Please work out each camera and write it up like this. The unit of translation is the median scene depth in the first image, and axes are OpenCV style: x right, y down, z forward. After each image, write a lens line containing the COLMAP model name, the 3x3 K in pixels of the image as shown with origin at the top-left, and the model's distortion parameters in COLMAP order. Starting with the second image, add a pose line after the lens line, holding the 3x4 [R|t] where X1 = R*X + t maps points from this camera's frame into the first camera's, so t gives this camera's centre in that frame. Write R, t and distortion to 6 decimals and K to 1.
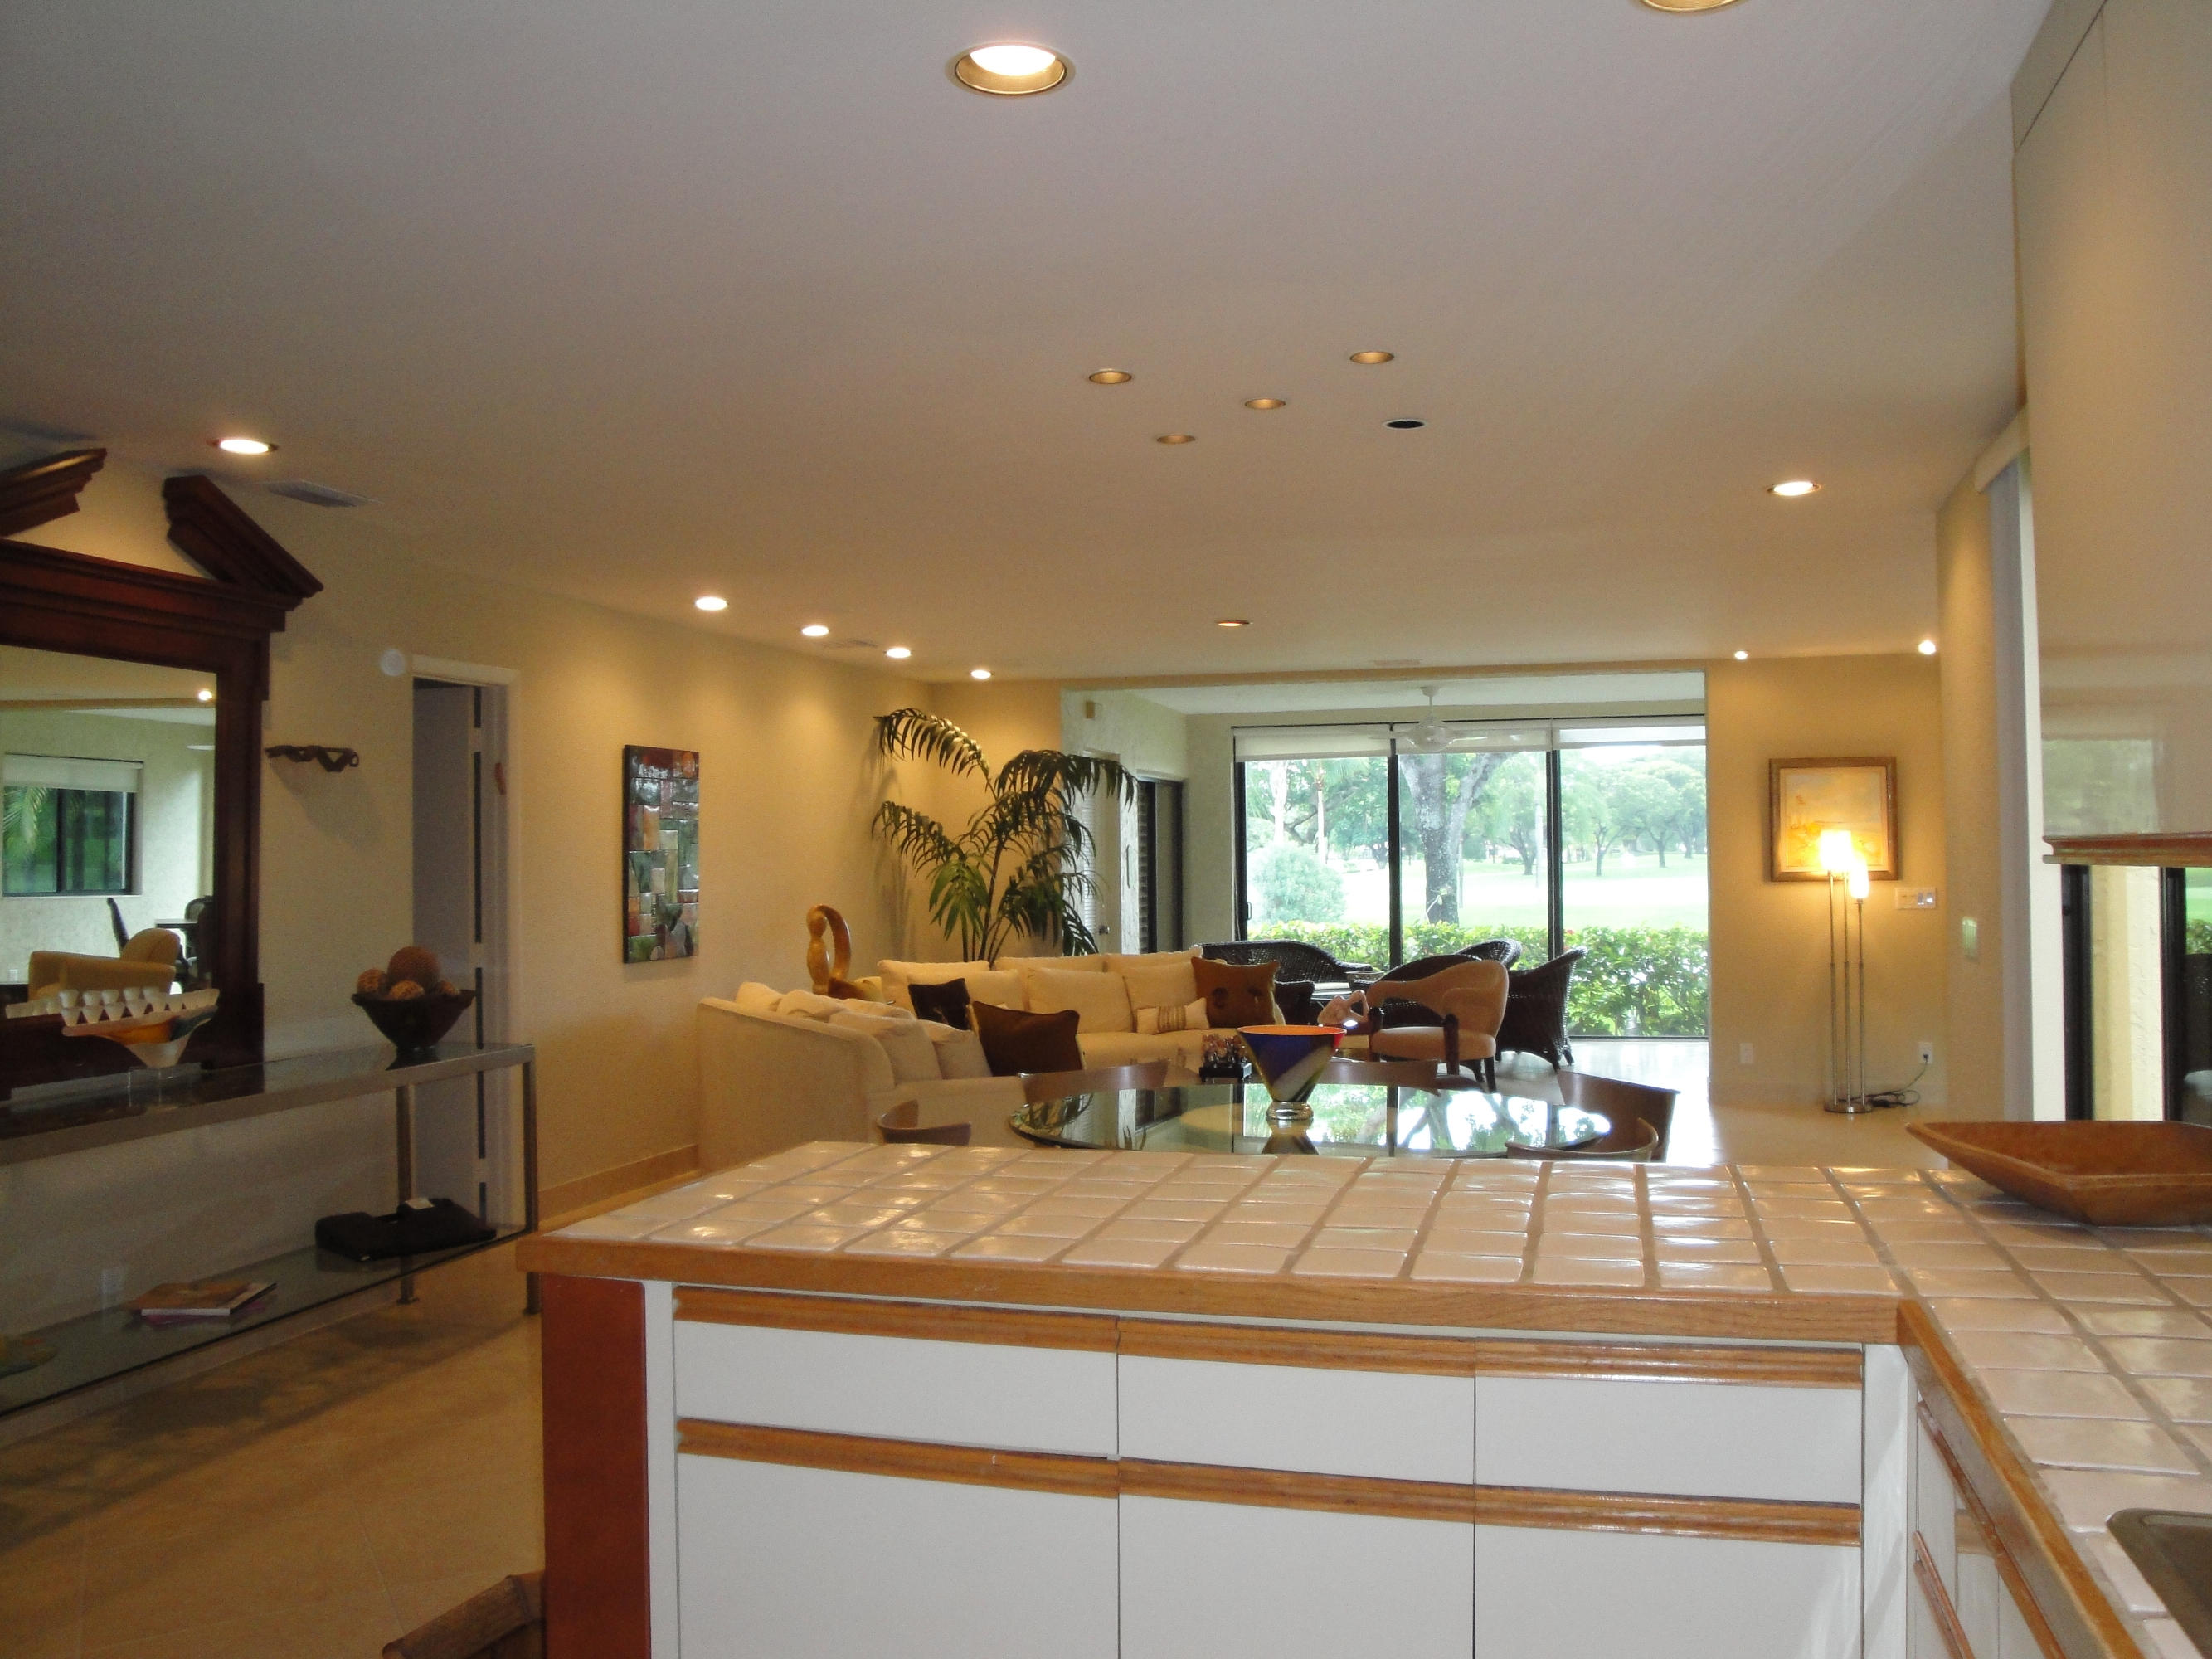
lens RADIAL K [[1822.4, 0, 1118.0], [0, 1822.4, 830.3], [0, 0, 1]] dist [-0.161759, 0.146852]
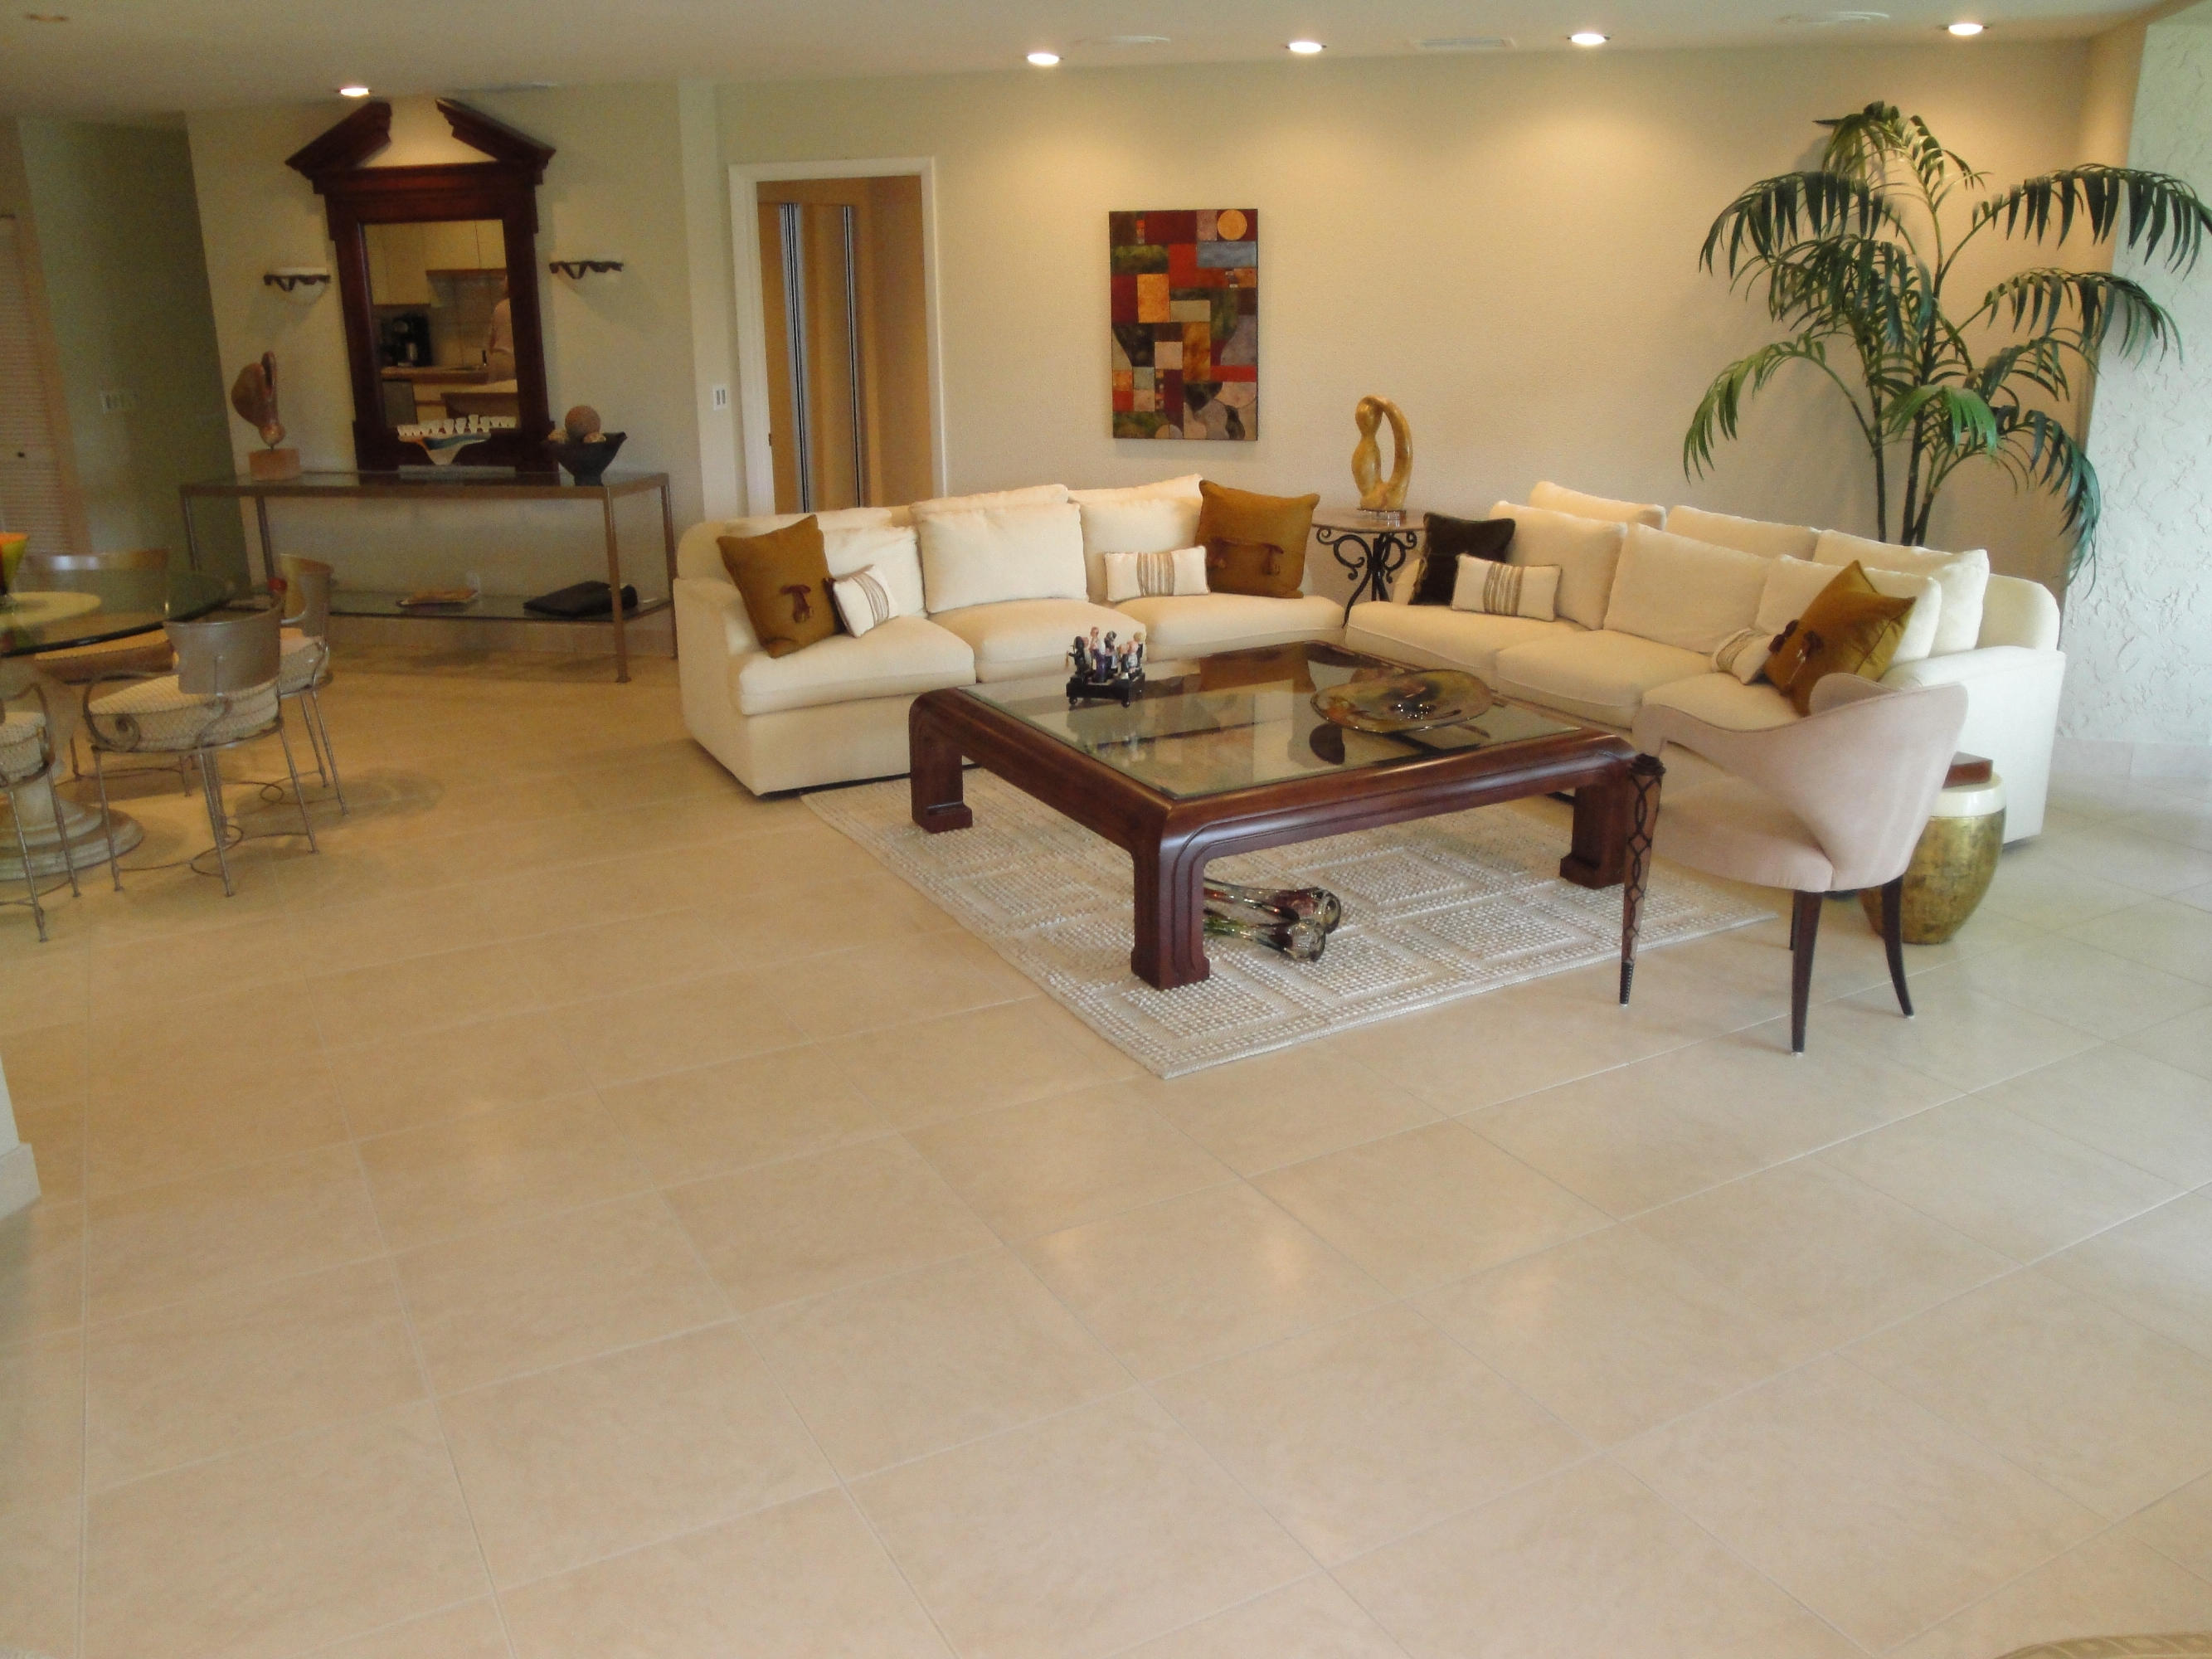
lens RADIAL K [[1825.6, 0, 1142.1], [0, 1825.6, 804.7], [0, 0, 1]] dist [-0.158081, 0.138067]
pose [[0.000975, 0.301974, -0.953316, 0.576726], [0.022230, 0.953074, 0.301920, -0.026991], [0.999752, -0.021487, -0.005784, 0.795996]]
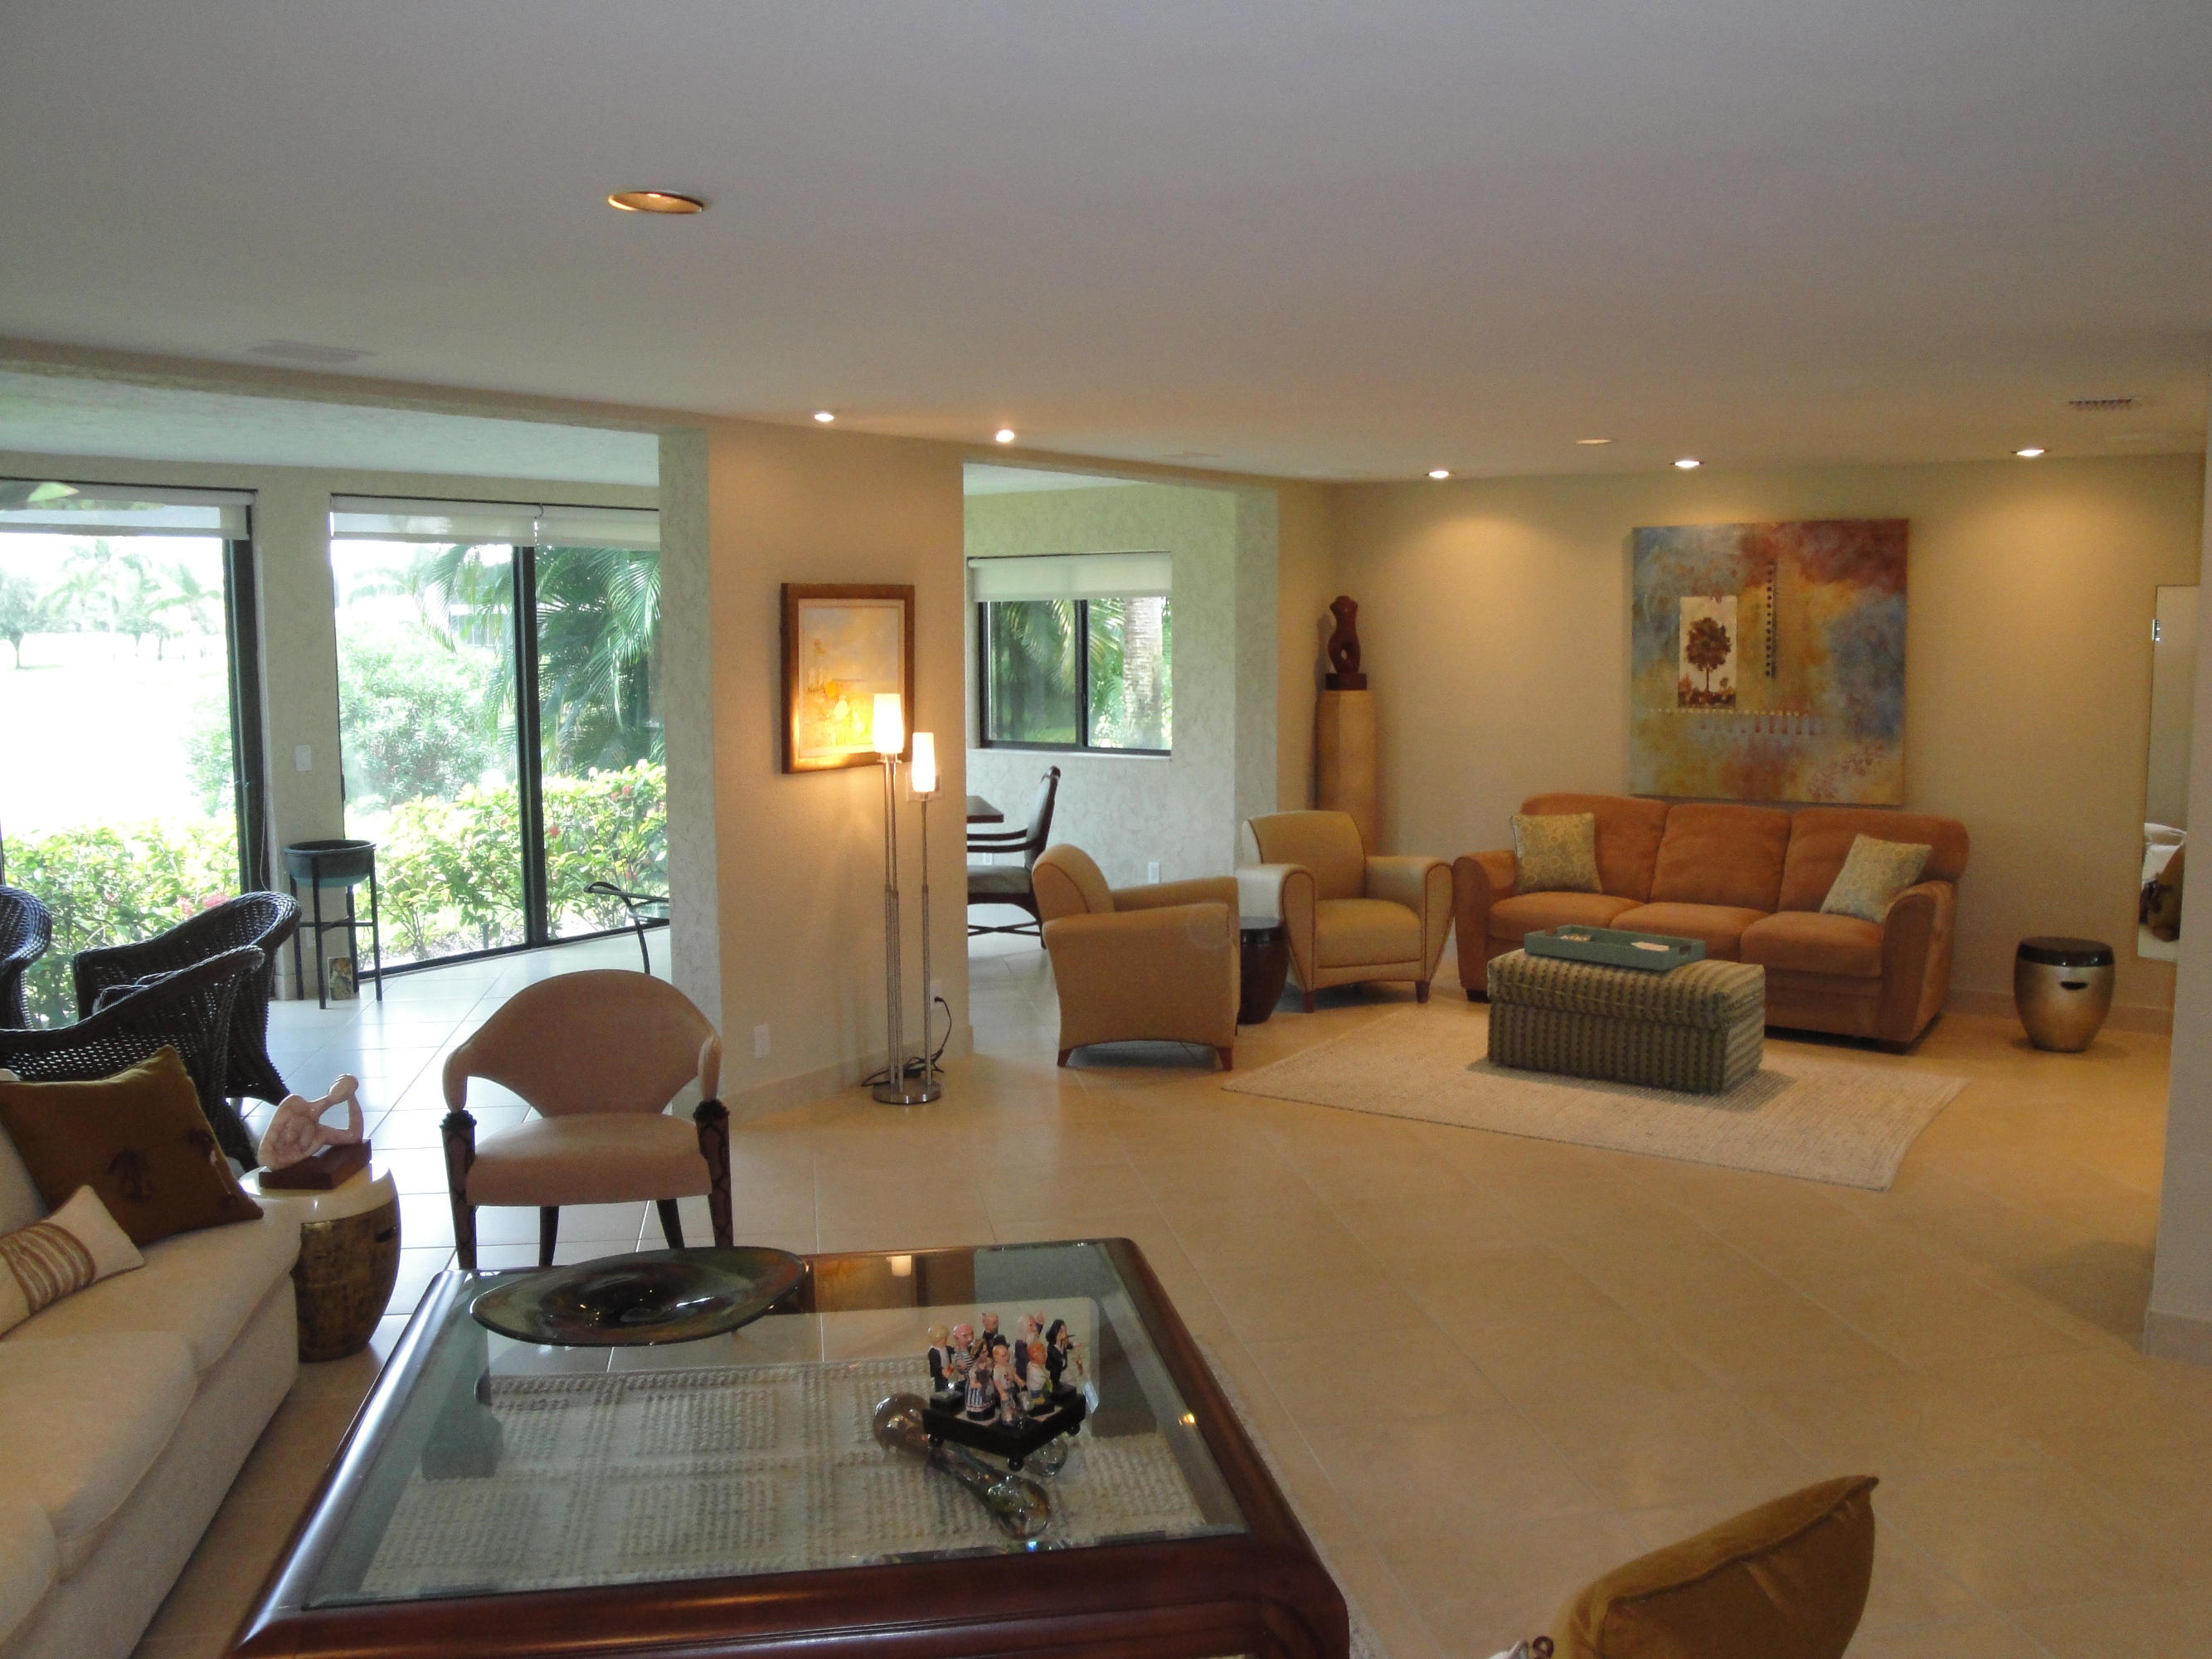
lens RADIAL K [[1822.4, 0, 1118.0], [0, 1822.4, 830.3], [0, 0, 1]] dist [-0.161759, 0.146852]
pose [[0.329775, -0.098938, 0.938861, -0.215102], [-0.014808, 0.993829, 0.109932, -0.025110], [-0.943943, -0.050155, 0.326275, 0.674528]]
